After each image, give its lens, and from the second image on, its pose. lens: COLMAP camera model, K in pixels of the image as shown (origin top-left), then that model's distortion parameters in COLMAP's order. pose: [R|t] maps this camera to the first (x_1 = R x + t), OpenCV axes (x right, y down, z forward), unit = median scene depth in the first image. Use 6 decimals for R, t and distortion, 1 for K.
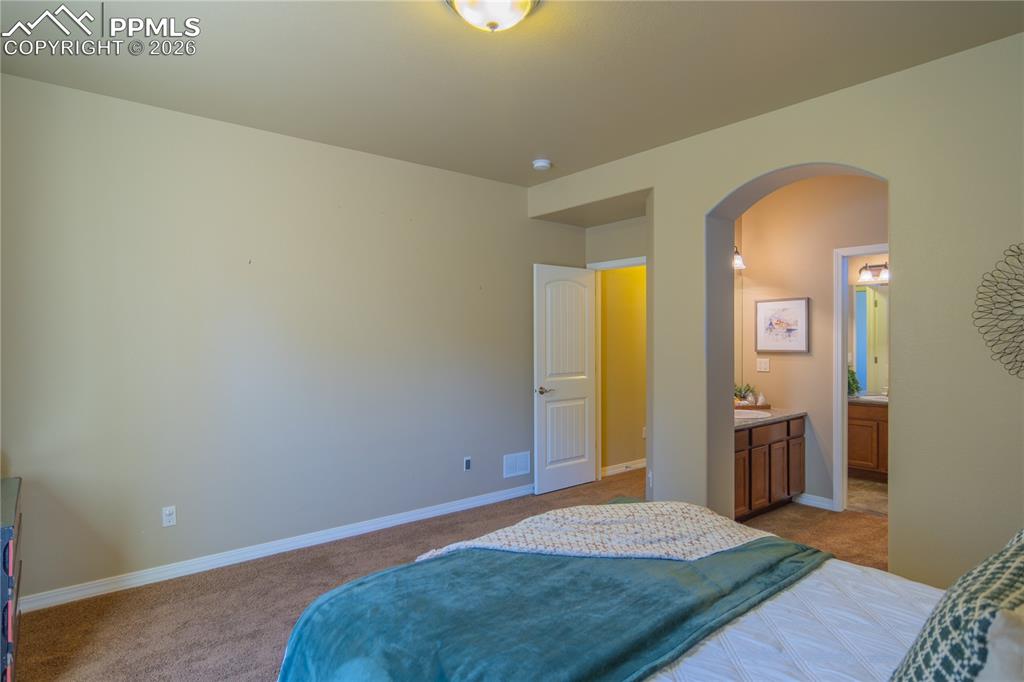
lens RADIAL K [[555.8, 0, 513.9], [0, 555.8, 341.4], [0, 0, 1]] dist [-0.009800, 0.007832]
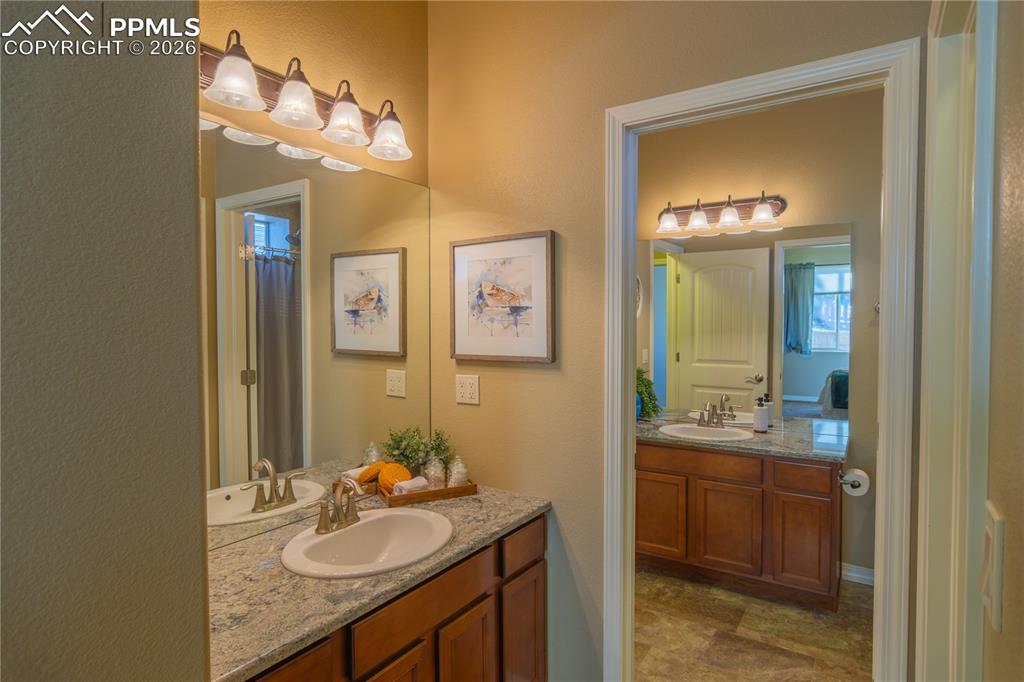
lens RADIAL K [[555.8, 0, 509.1], [0, 555.8, 340.6], [0, 0, 1]] dist [-0.009800, 0.007832]
pose [[0.955867, -0.008480, 0.293676, 0.359392], [0.002636, 0.999791, 0.020289, -0.005127], [-0.293787, -0.018620, 0.955690, 0.581767]]
